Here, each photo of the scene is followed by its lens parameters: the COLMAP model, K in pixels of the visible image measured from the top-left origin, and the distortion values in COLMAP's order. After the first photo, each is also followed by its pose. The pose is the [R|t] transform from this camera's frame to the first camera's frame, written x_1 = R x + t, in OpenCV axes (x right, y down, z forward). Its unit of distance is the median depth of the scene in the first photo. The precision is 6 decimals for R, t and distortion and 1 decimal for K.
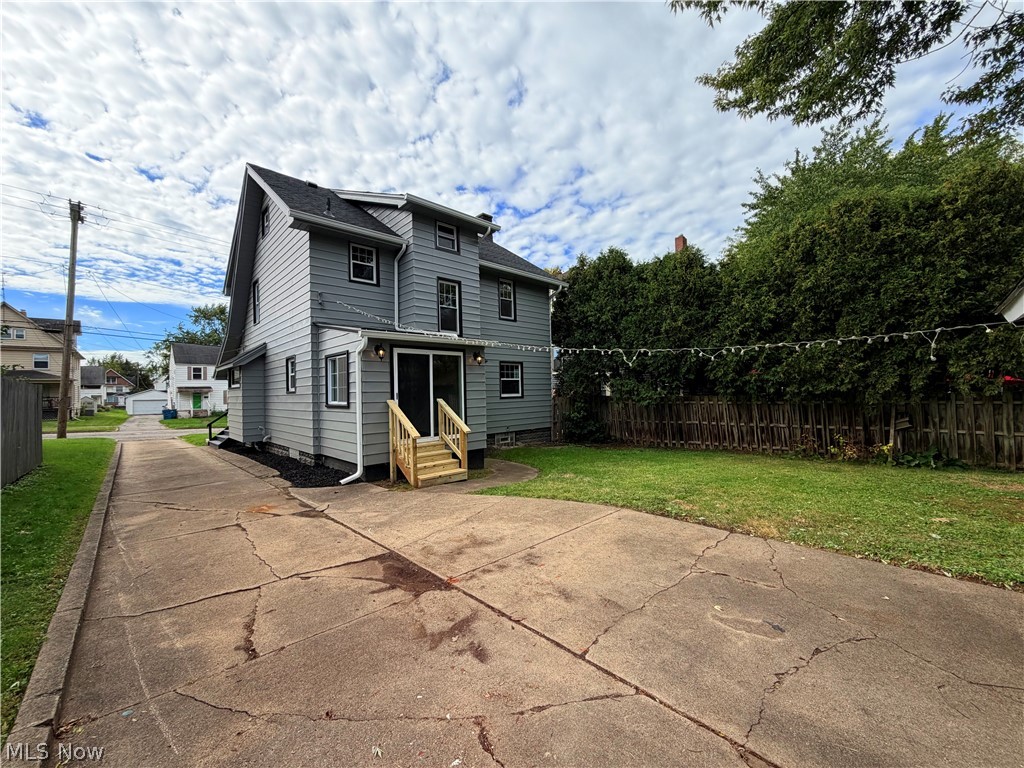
lens RADIAL K [[406.7, 0, 512.0], [0, 406.7, 384.0], [0, 0, 1]] dist [0.001065, -0.000028]
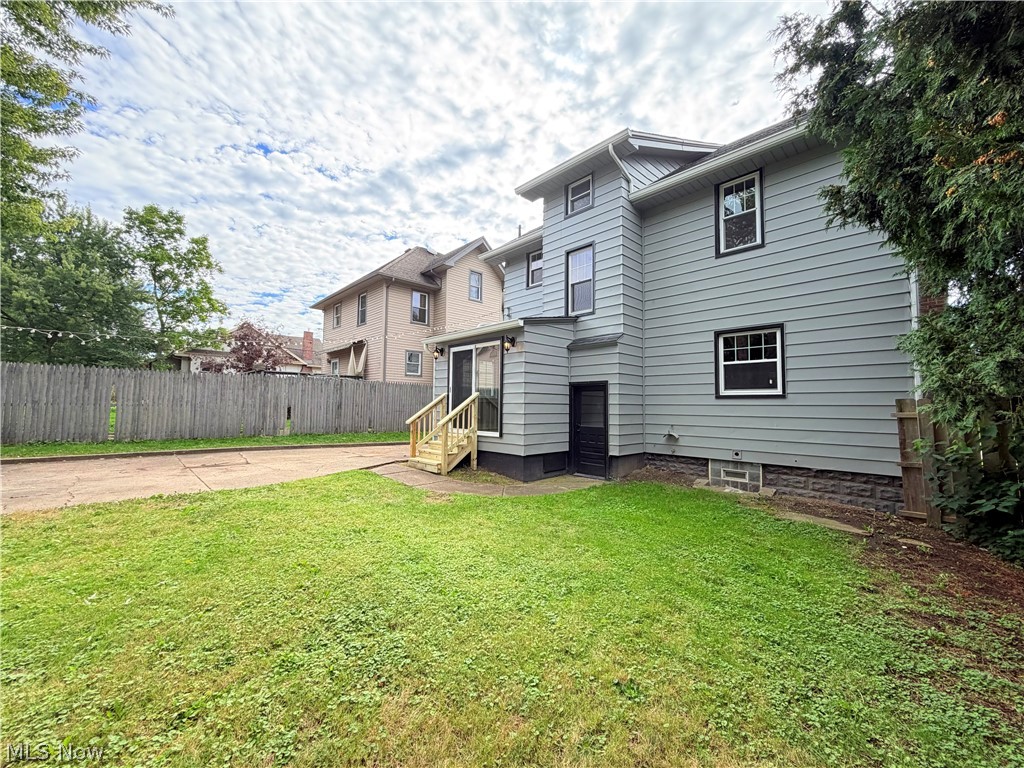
lens RADIAL K [[406.7, 0, 512.0], [0, 406.7, 384.0], [0, 0, 1]] dist [0.001065, -0.000028]
pose [[-0.003123, -0.030203, -0.999539, 0.656462], [0.007717, 0.999513, -0.030227, 0.038426], [0.999965, -0.007808, -0.002889, 0.885324]]
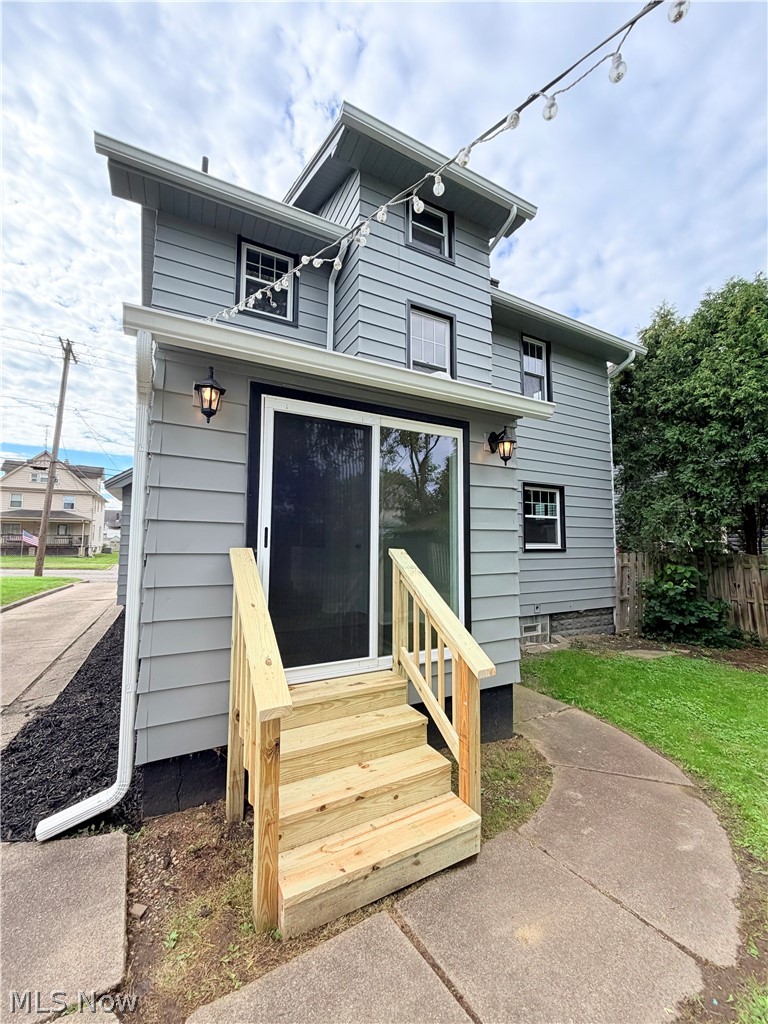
lens RADIAL K [[406.7, 0, 384.0], [0, 406.7, 512.0], [0, 0, 1]] dist [0.001065, -0.000028]
pose [[0.962228, 0.009223, -0.272087, -0.074923], [-0.023852, 0.998439, -0.050507, 0.017996], [0.271197, 0.055089, 0.960946, 0.530144]]
